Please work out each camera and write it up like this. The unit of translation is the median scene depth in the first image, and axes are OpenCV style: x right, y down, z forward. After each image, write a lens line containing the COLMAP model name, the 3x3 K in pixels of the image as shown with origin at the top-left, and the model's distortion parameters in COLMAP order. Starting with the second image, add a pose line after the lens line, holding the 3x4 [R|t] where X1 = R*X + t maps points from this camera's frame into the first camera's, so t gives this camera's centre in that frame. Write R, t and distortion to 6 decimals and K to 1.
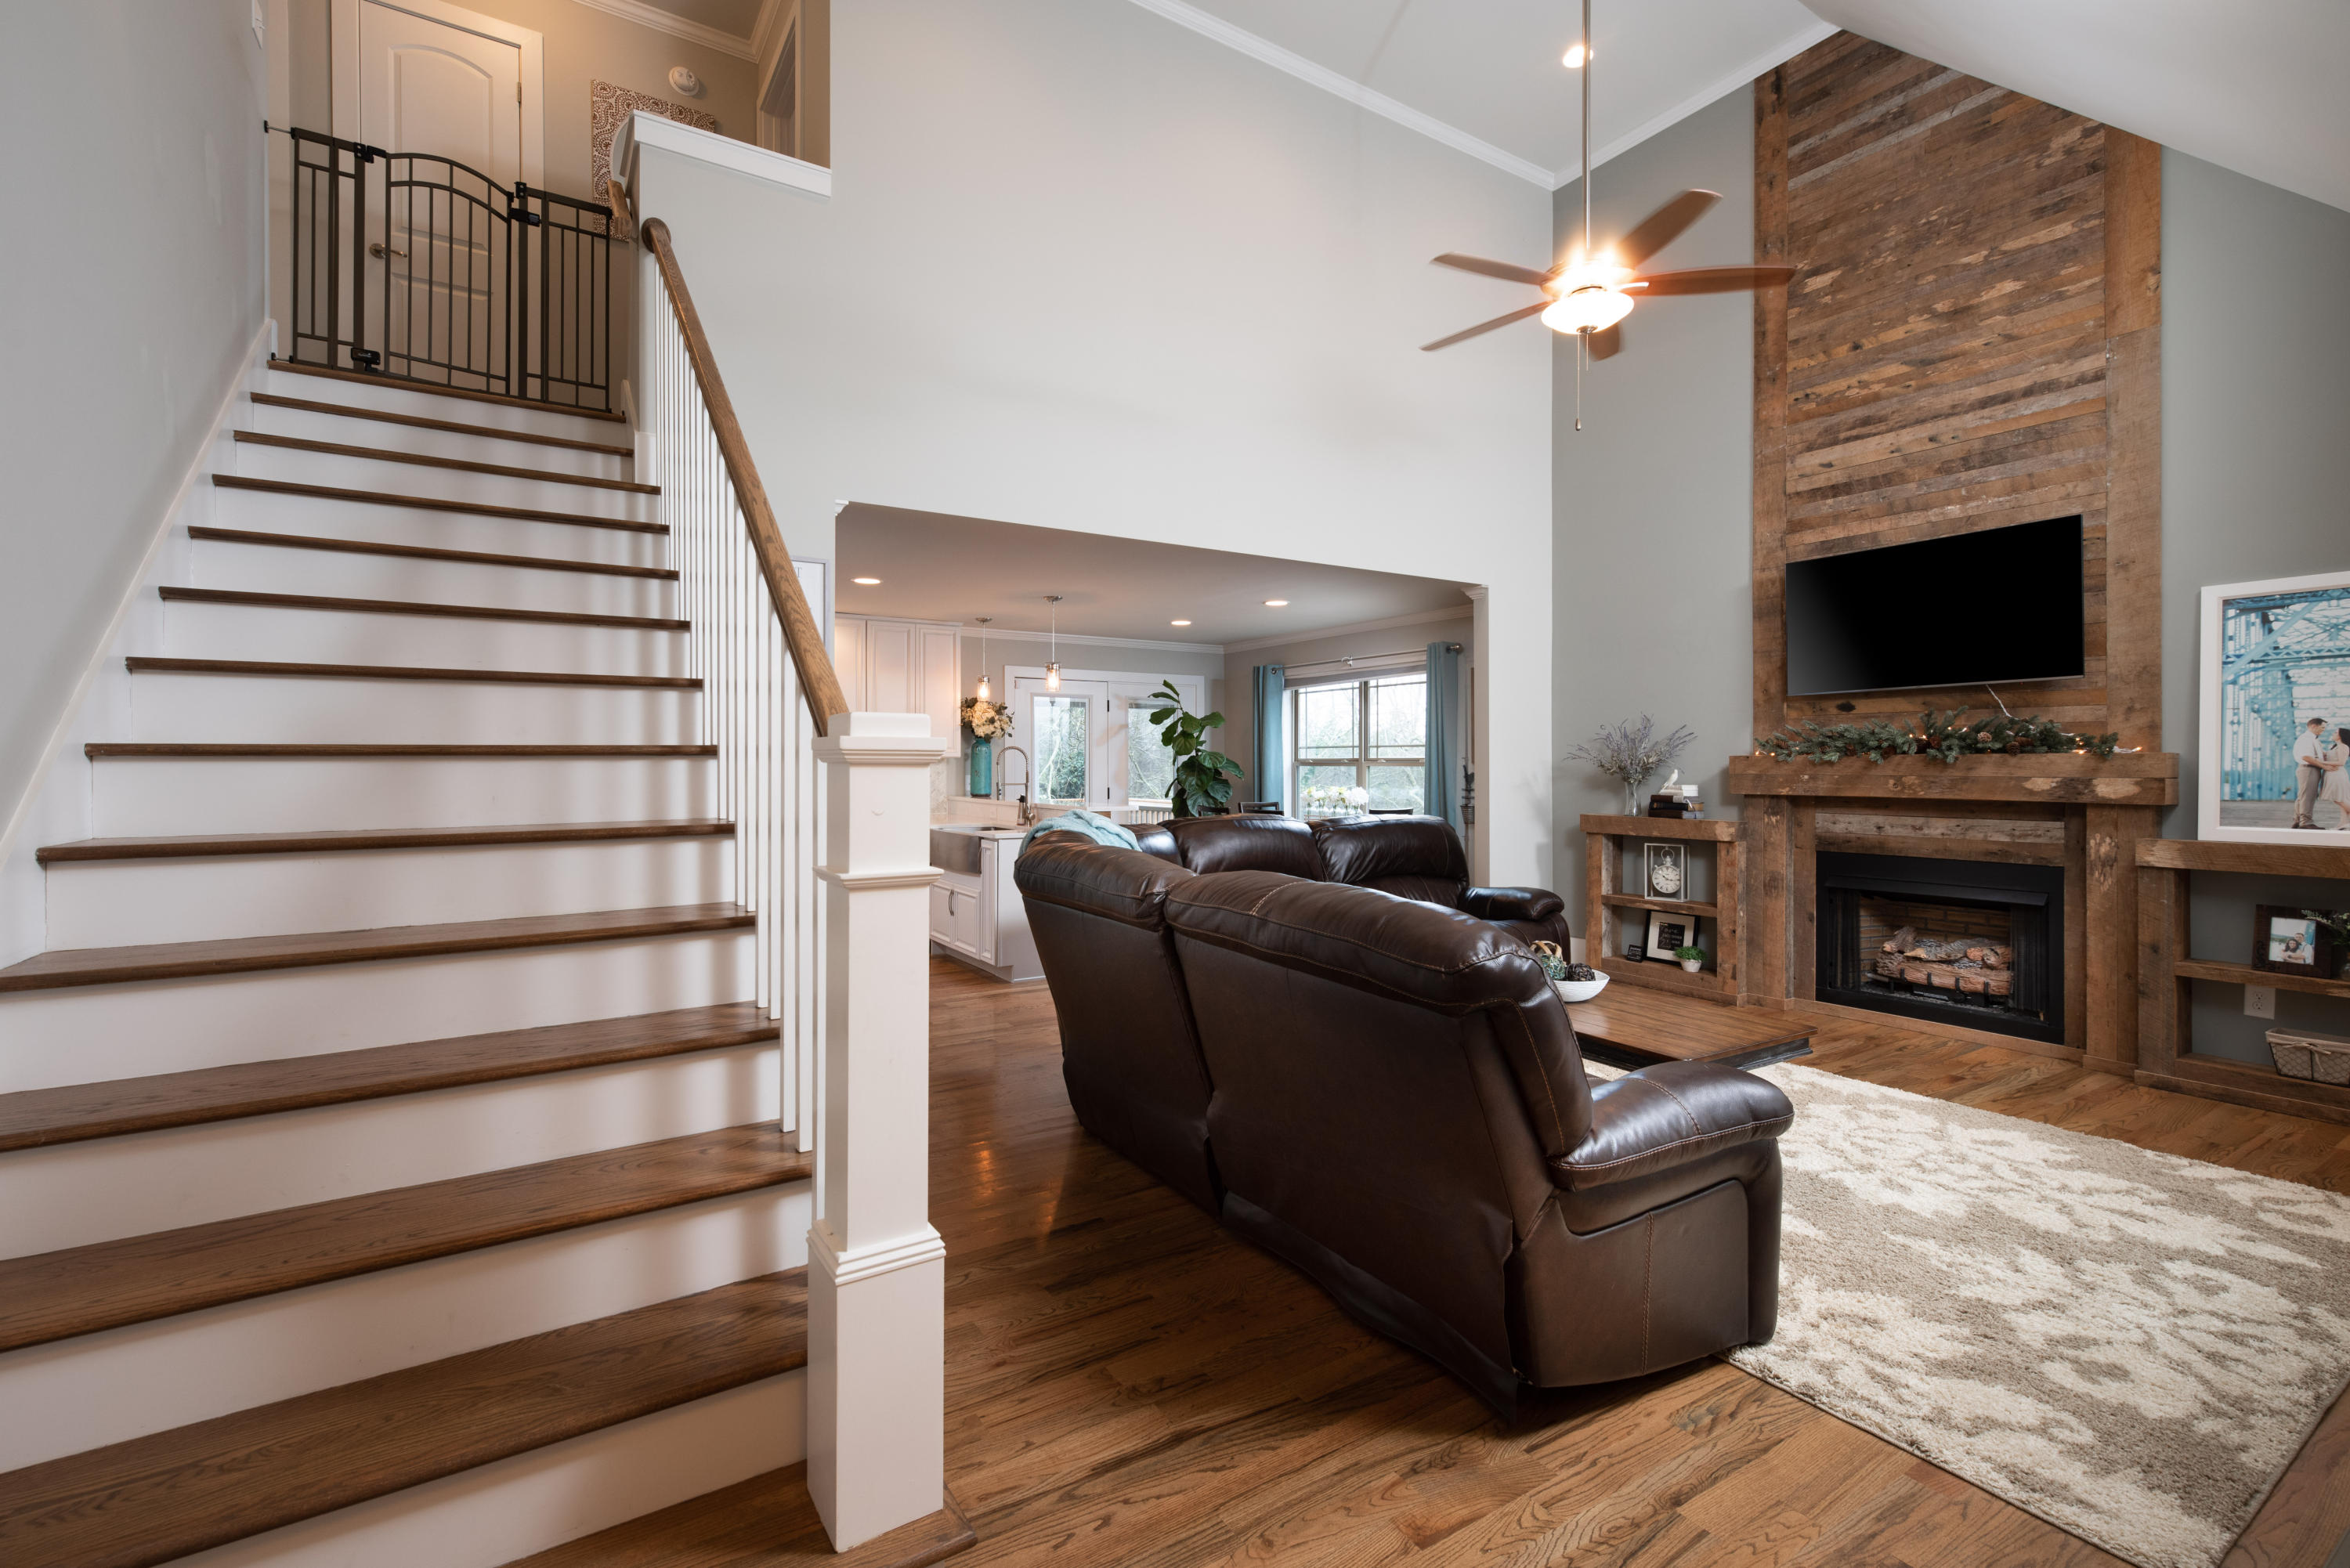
lens RADIAL K [[1047.3, 0, 1169.0], [0, 1047.3, 772.8], [0, 0, 1]] dist [0.001781, -0.000429]
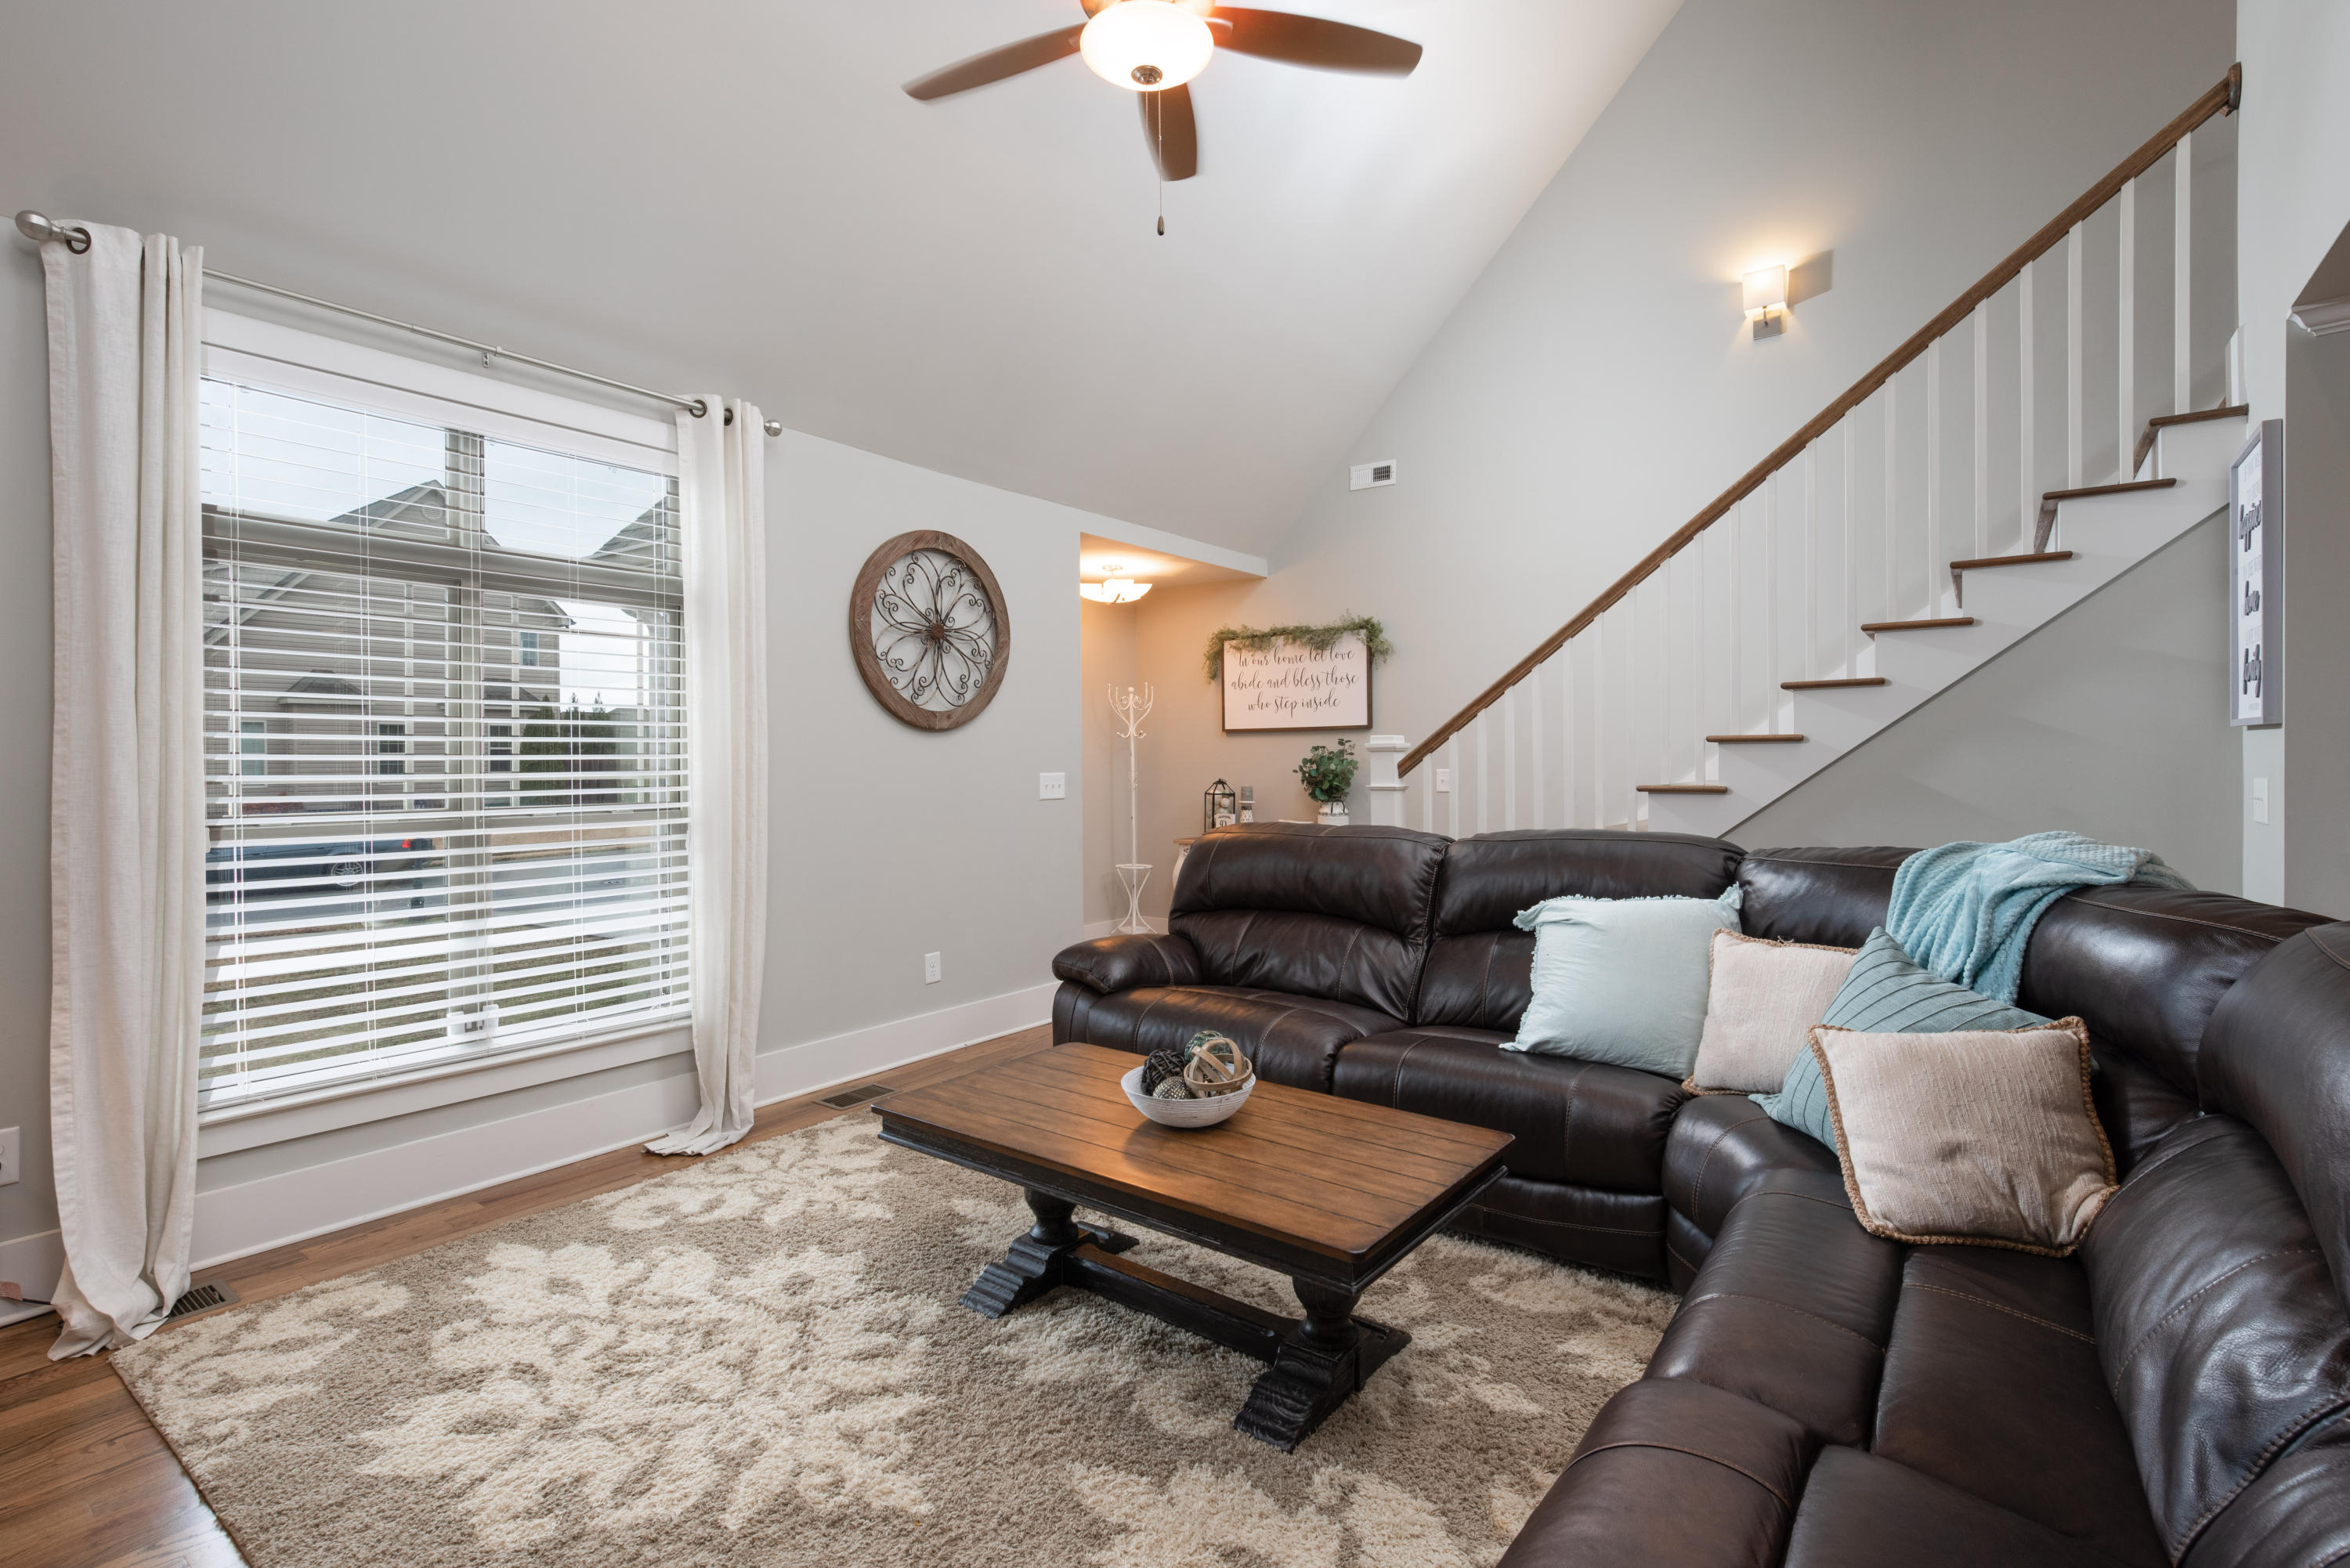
lens RADIAL K [[1071.4, 0, 1191.2], [0, 1071.4, 762.2], [0, 0, 1]] dist [-0.003337, -0.000306]
pose [[-0.928471, 0.010017, -0.371269, 0.468841], [0.006618, 0.999924, 0.010428, -0.002871], [0.371345, 0.007225, -0.928467, 1.217165]]
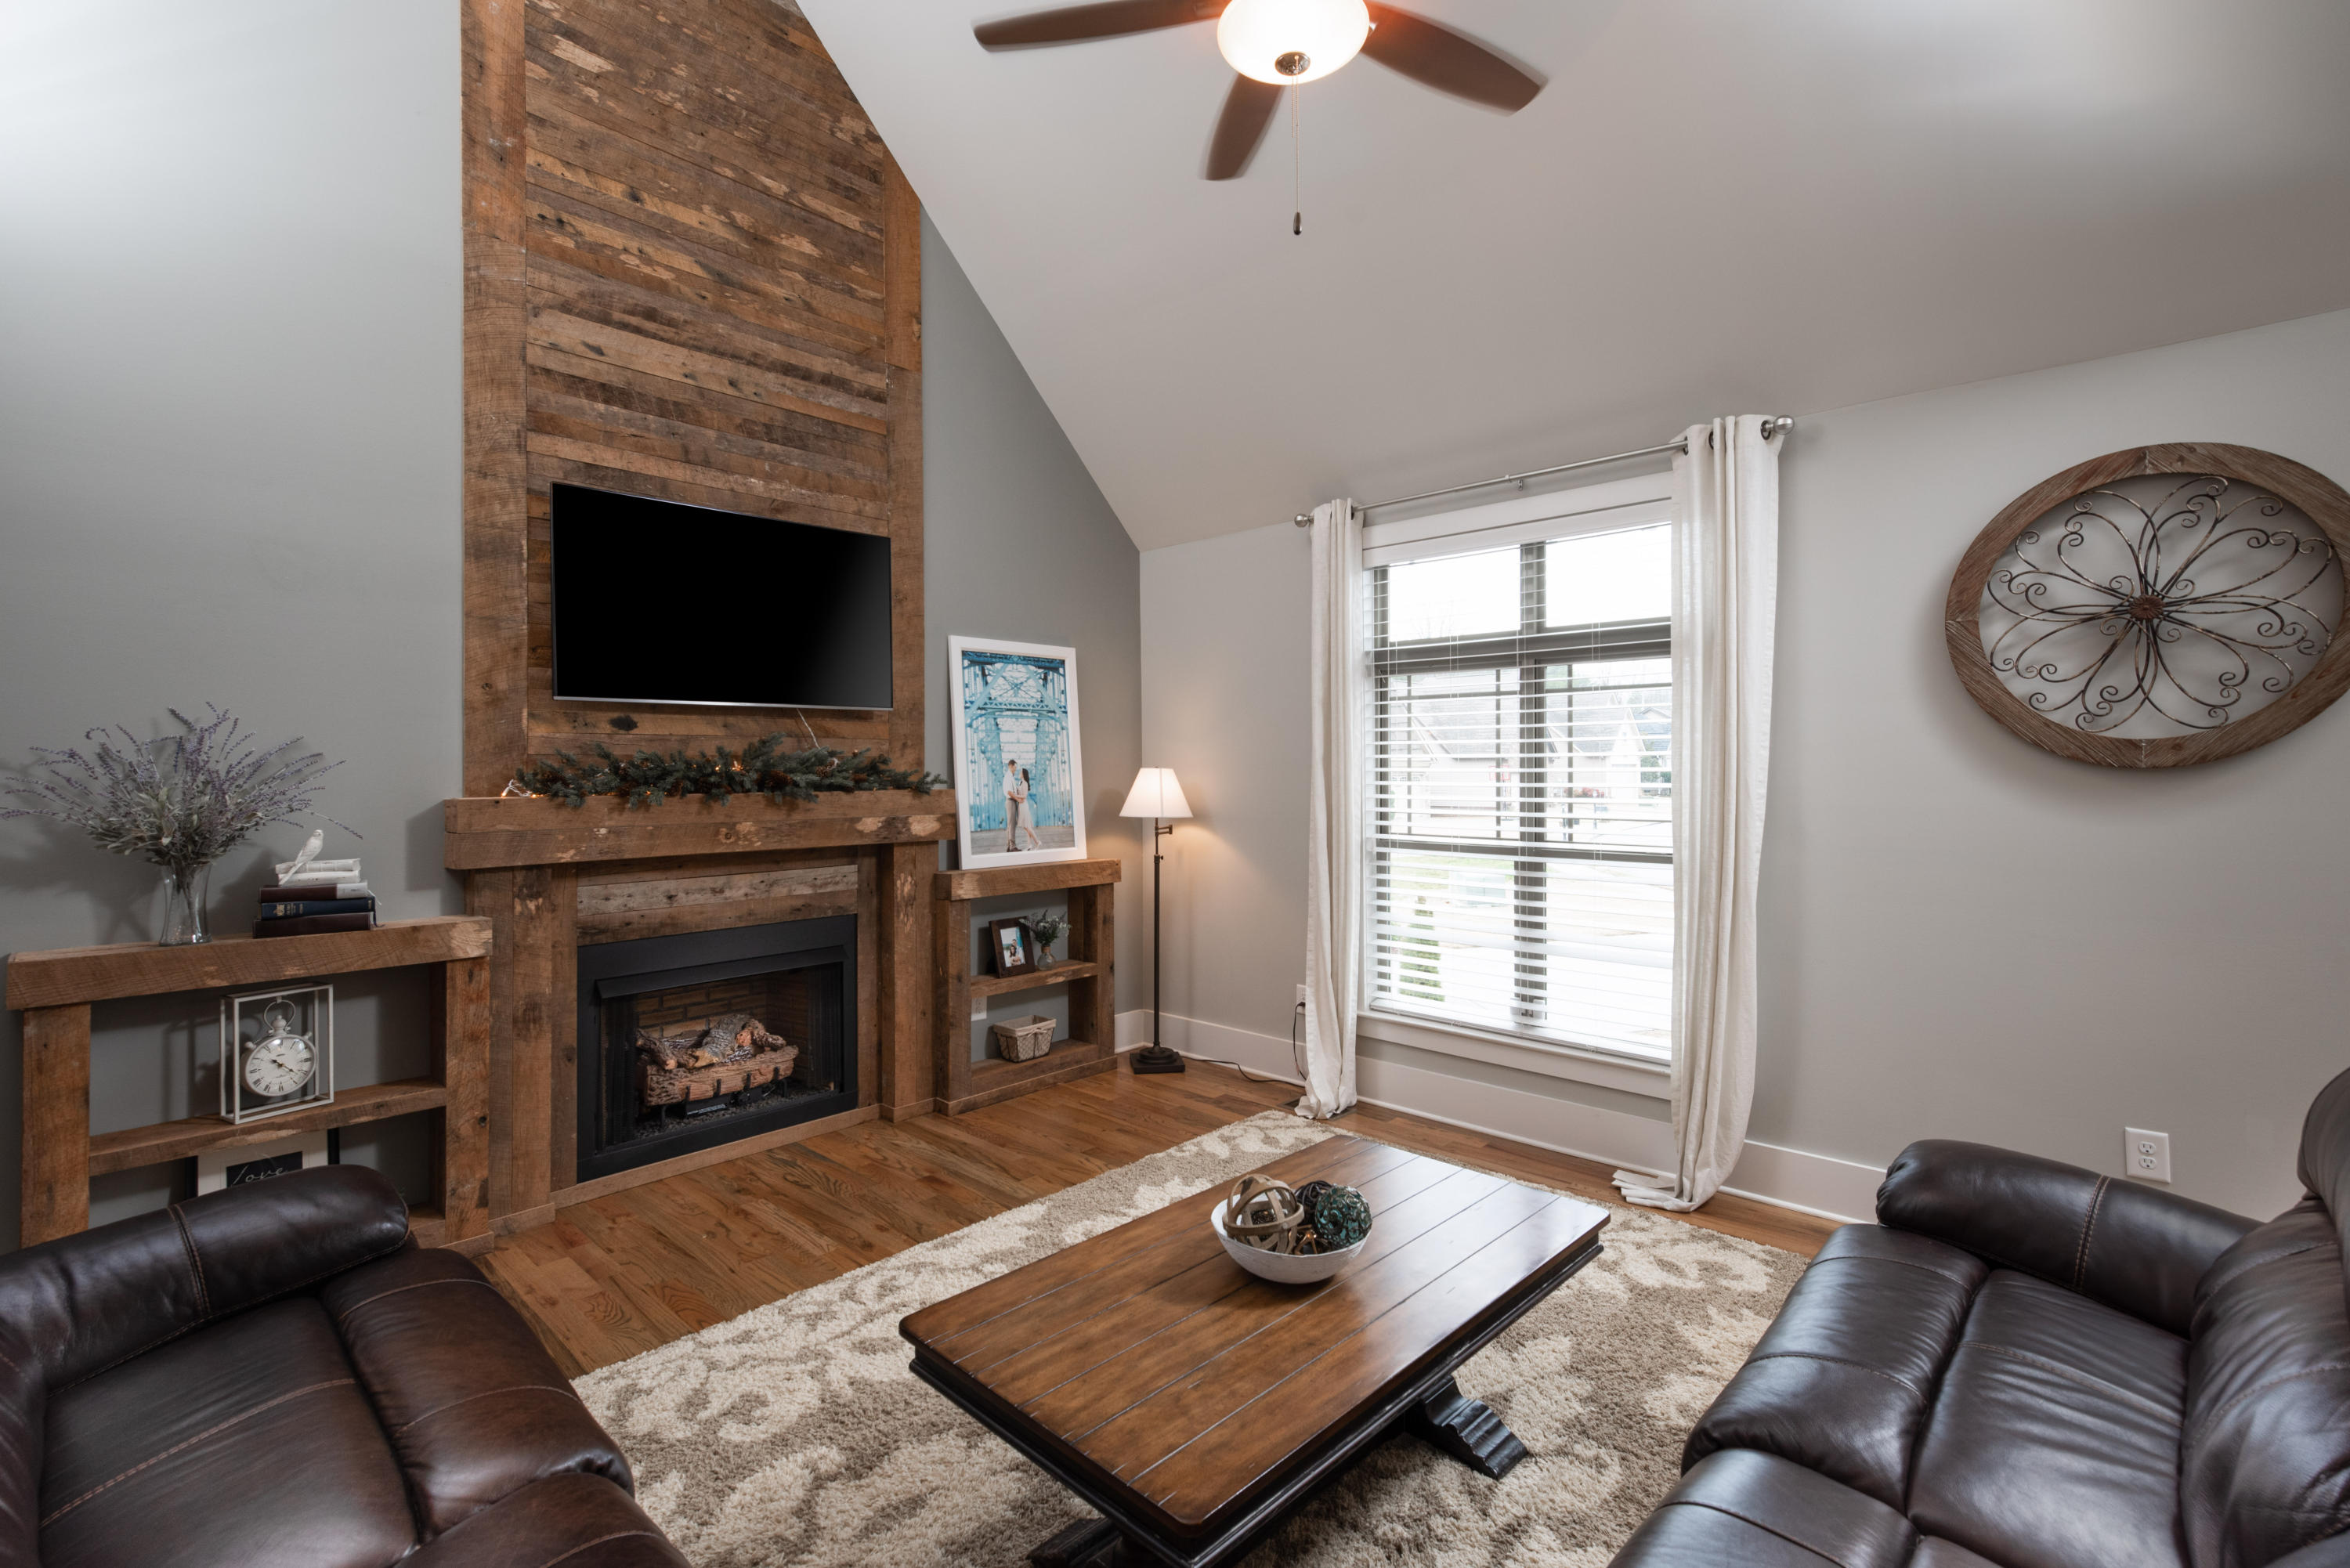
lens RADIAL K [[1047.3, 0, 1172.0], [0, 1047.3, 768.0], [0, 0, 1]] dist [0.001781, -0.000429]
pose [[-0.256636, 0.003950, 0.966500, -0.099446], [0.013941, 0.999903, -0.000385, -0.031739], [-0.966408, 0.013376, -0.256666, 0.908990]]
